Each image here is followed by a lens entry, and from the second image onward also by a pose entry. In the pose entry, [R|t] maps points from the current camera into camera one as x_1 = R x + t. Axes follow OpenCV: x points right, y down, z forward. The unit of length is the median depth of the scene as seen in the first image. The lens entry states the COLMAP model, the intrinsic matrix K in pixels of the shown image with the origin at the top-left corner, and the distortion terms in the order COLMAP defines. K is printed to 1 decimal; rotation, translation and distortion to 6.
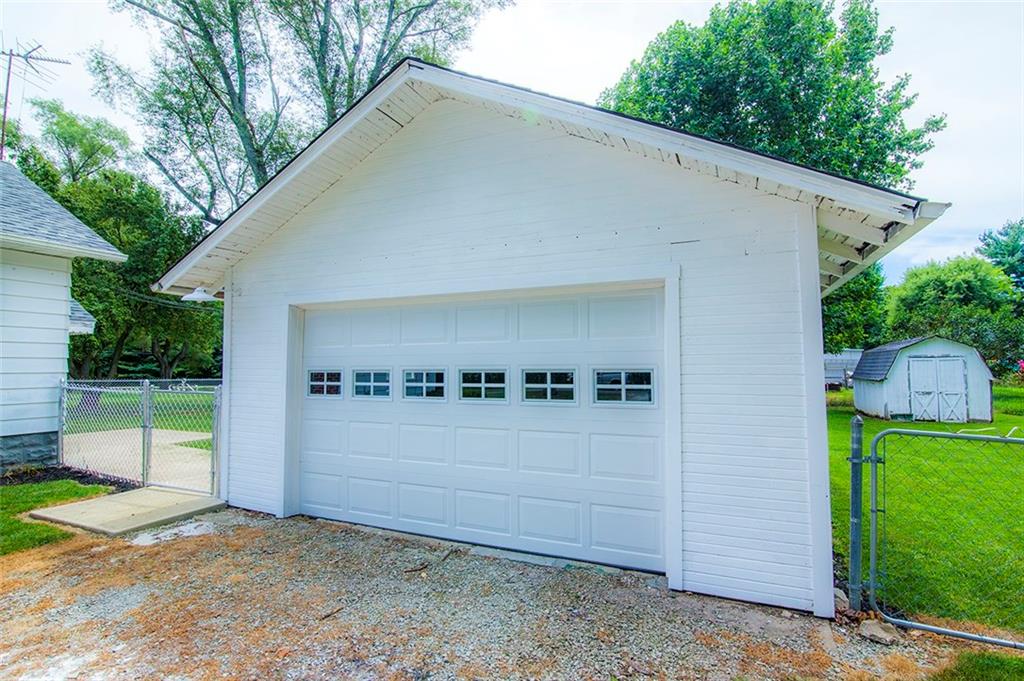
lens RADIAL K [[472.8, 0, 513.2], [0, 472.8, 339.6], [0, 0, 1]] dist [-0.015703, 0.001299]
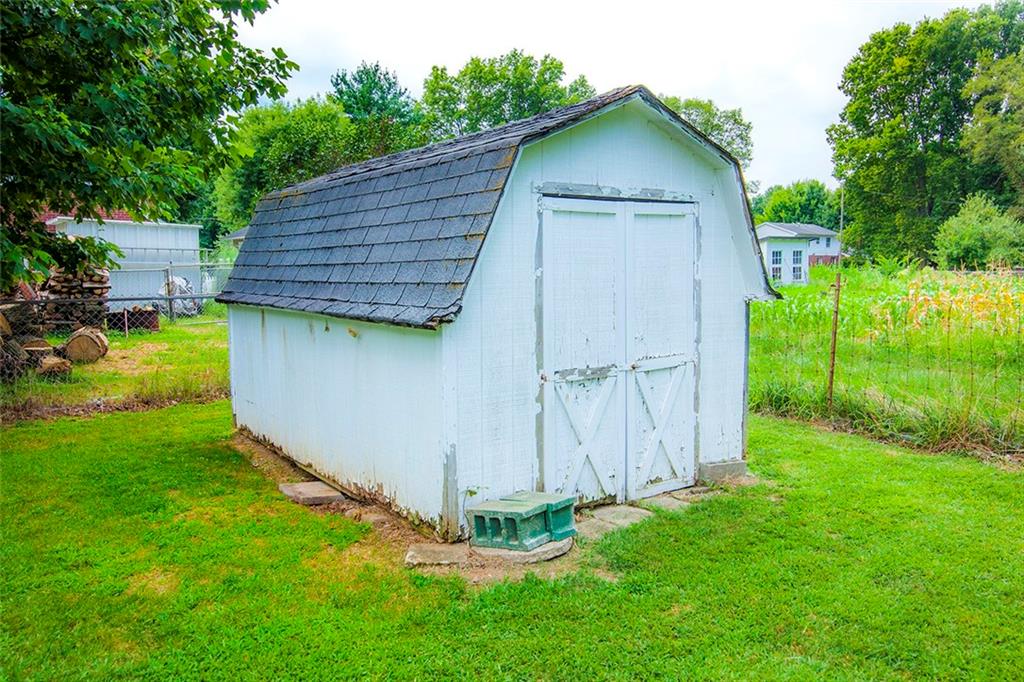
lens RADIAL K [[764.4, 0, 512.2], [0, 764.4, 340.3], [0, 0, 1]] dist [0.004237, 0.000858]
pose [[0.488872, -0.079022, 0.868769, 0.453844], [-0.050378, 0.991669, 0.118550, 0.048578], [-0.870900, -0.101723, 0.480818, 0.685704]]
